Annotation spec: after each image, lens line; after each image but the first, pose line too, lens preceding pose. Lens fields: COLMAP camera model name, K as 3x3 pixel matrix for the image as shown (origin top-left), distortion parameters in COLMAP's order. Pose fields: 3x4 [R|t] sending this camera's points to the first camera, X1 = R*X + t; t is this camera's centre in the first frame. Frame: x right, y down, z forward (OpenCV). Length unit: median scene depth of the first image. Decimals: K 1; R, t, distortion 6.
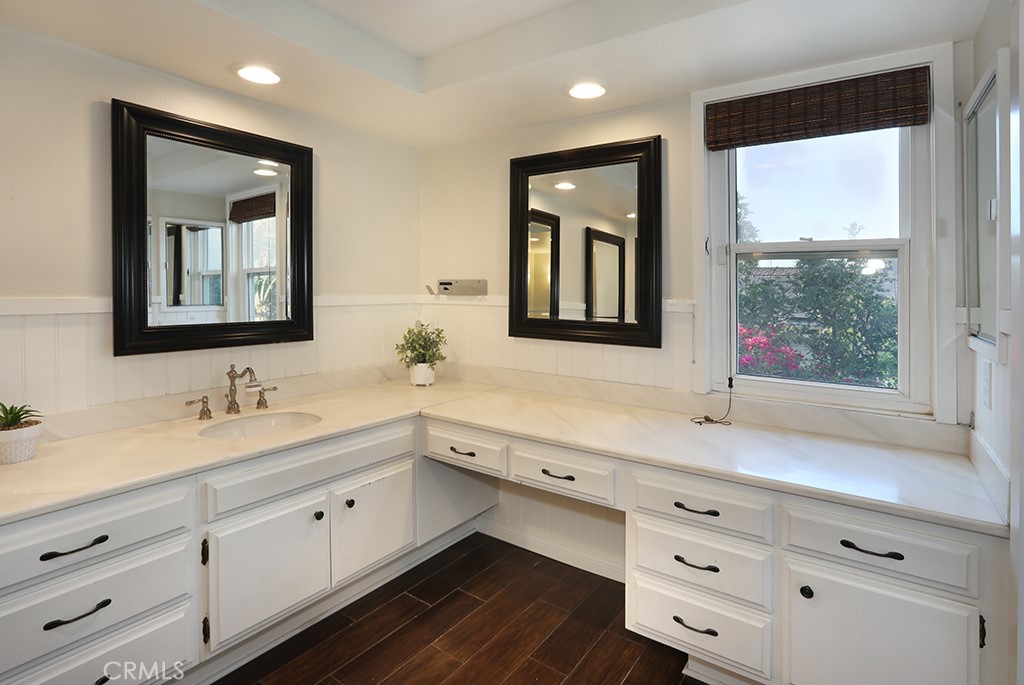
lens RADIAL K [[519.1, 0, 513.0], [0, 519.1, 287.2], [0, 0, 1]] dist [-0.048959, 0.018107]
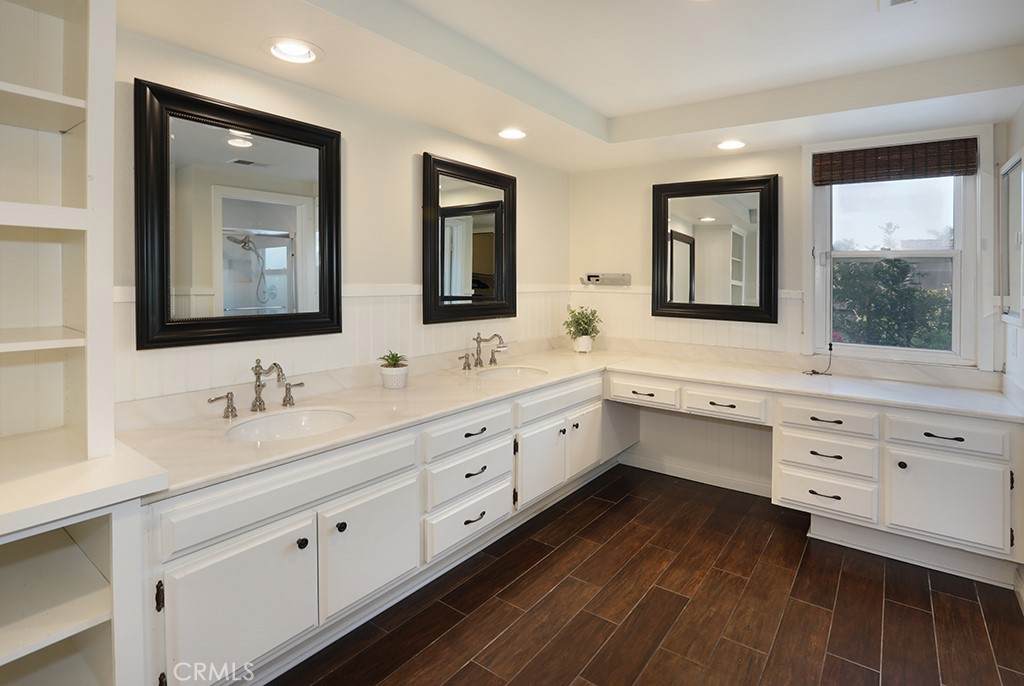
lens RADIAL K [[516.5, 0, 512.4], [0, 516.5, 278.4], [0, 0, 1]] dist [-0.046572, 0.021738]
pose [[0.999623, 0.006869, -0.026578, -0.437218], [-0.006804, 0.999974, 0.002559, -0.005986], [0.026595, -0.002378, 0.999643, -0.458272]]
